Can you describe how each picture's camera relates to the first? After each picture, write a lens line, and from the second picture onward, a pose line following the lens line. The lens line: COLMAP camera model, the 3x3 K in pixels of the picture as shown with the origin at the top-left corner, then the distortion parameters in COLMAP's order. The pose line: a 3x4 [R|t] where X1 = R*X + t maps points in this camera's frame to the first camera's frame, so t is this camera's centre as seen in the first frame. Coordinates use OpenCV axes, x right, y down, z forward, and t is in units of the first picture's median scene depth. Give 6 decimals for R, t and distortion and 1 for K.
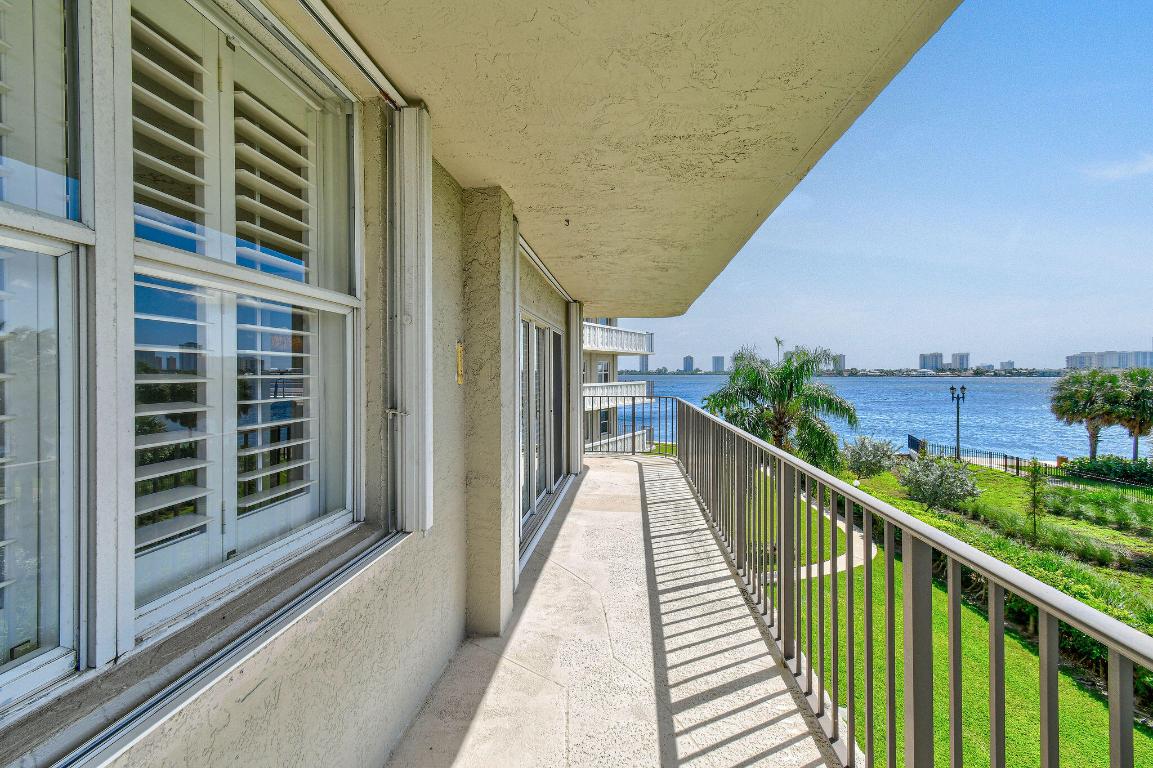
lens RADIAL K [[530.2, 0, 575.8], [0, 530.2, 372.2], [0, 0, 1]] dist [0.004409, 0.000140]
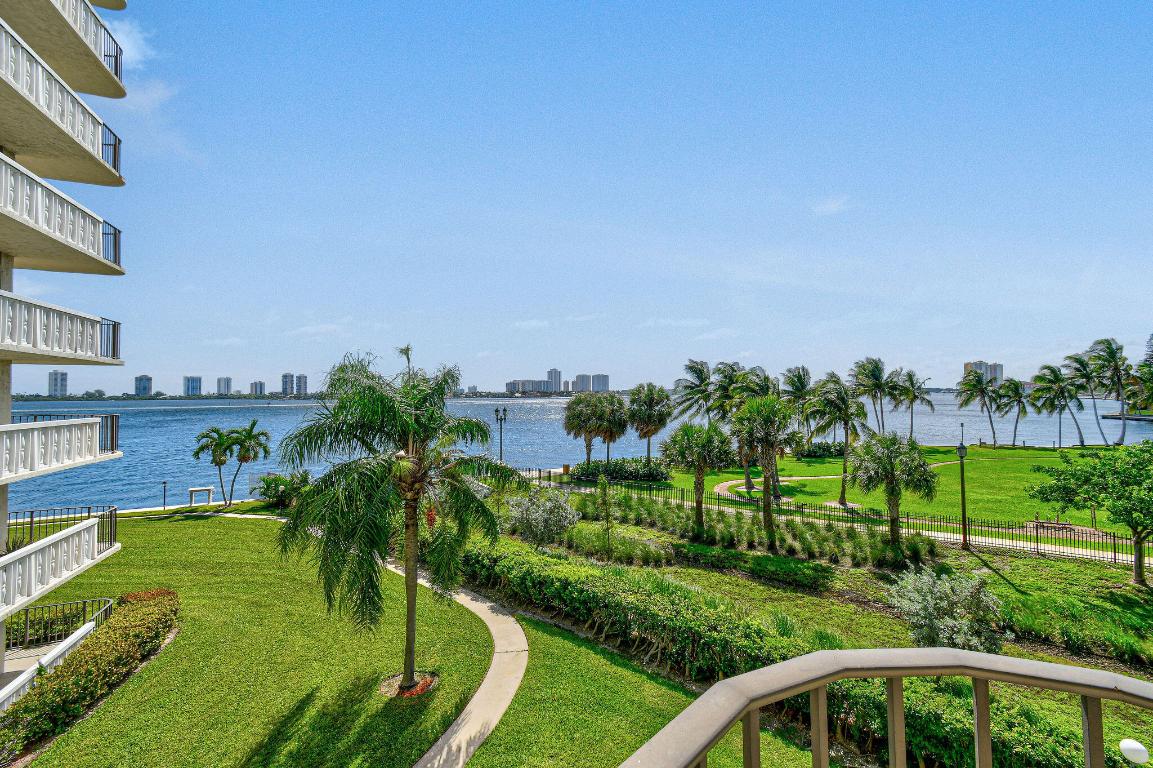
lens RADIAL K [[509.6, 0, 588.3], [0, 509.6, 382.4], [0, 0, 1]] dist [0.002836, -0.000395]
pose [[0.598500, 0.016306, 0.800957, 0.017392], [0.004628, 0.999706, -0.023811, 0.000101], [-0.801110, 0.017958, 0.598248, 0.284164]]
